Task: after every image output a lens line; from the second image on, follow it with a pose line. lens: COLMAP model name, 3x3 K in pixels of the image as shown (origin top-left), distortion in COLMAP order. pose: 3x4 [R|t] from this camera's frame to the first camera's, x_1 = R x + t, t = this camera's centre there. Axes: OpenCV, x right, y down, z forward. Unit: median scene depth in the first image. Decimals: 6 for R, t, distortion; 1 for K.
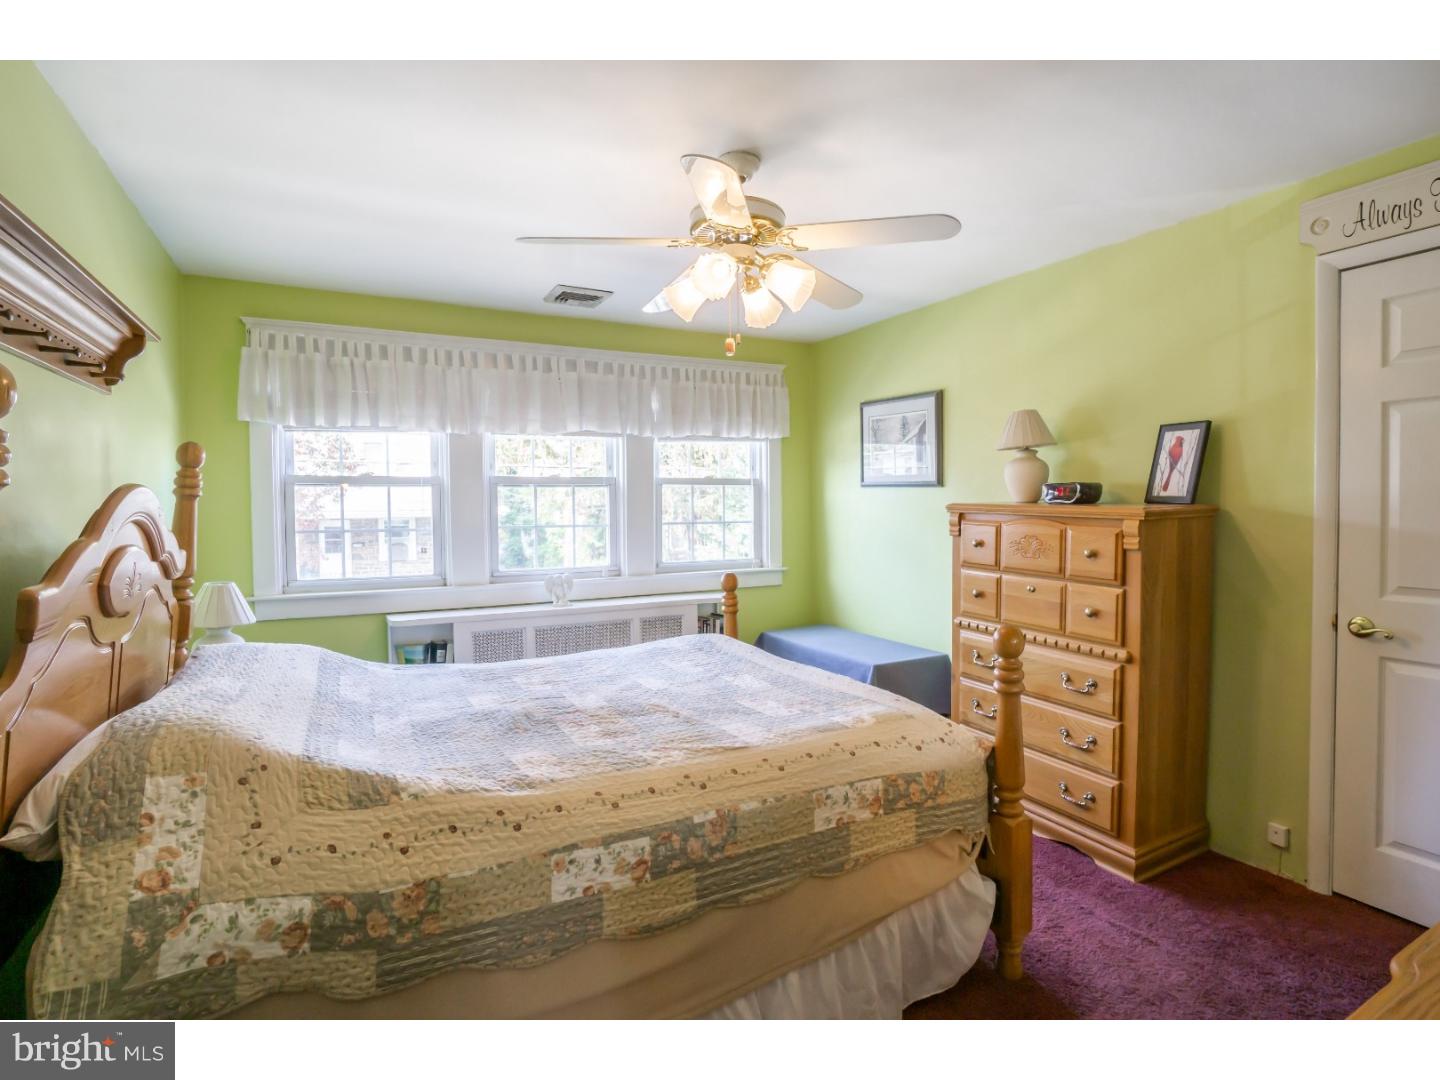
lens RADIAL K [[699.2, 0, 715.2], [0, 699.2, 576.4], [0, 0, 1]] dist [-0.046649, 0.000324]
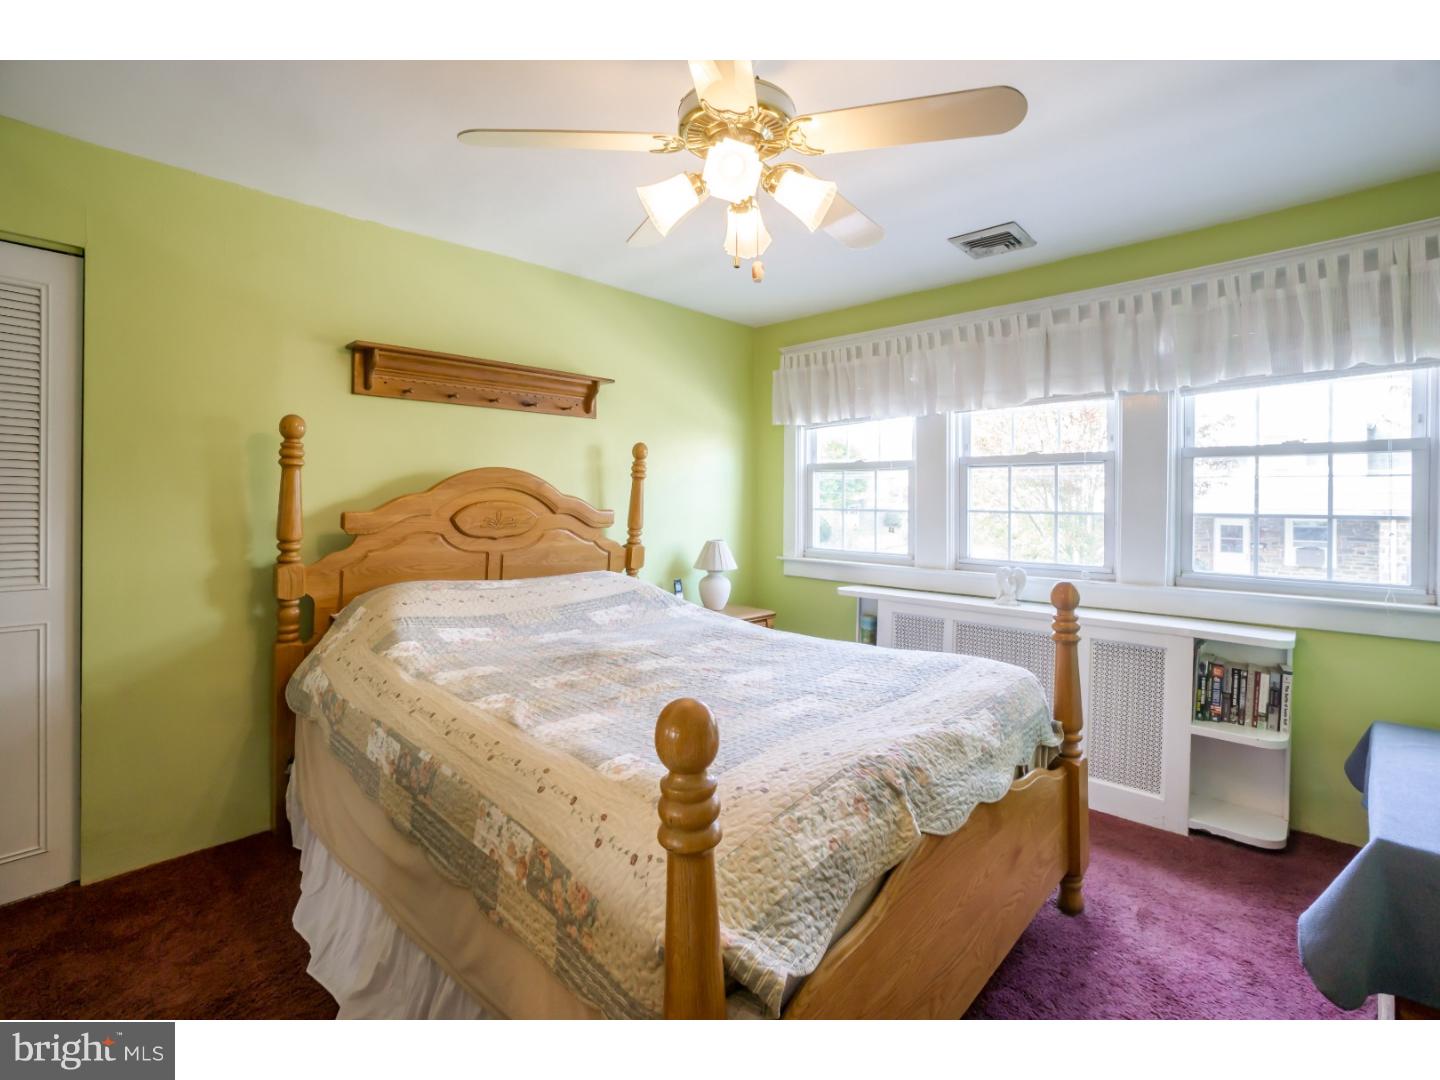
lens RADIAL K [[633.3, 0, 720.0], [0, 633.3, 540.0], [0, 0, 1]] dist [-0.065649, 0.022384]
pose [[0.325099, 0.063287, -0.943560, 0.409599], [-0.104758, 0.994027, 0.030579, -0.024606], [0.939860, 0.088905, 0.329787, 0.437904]]
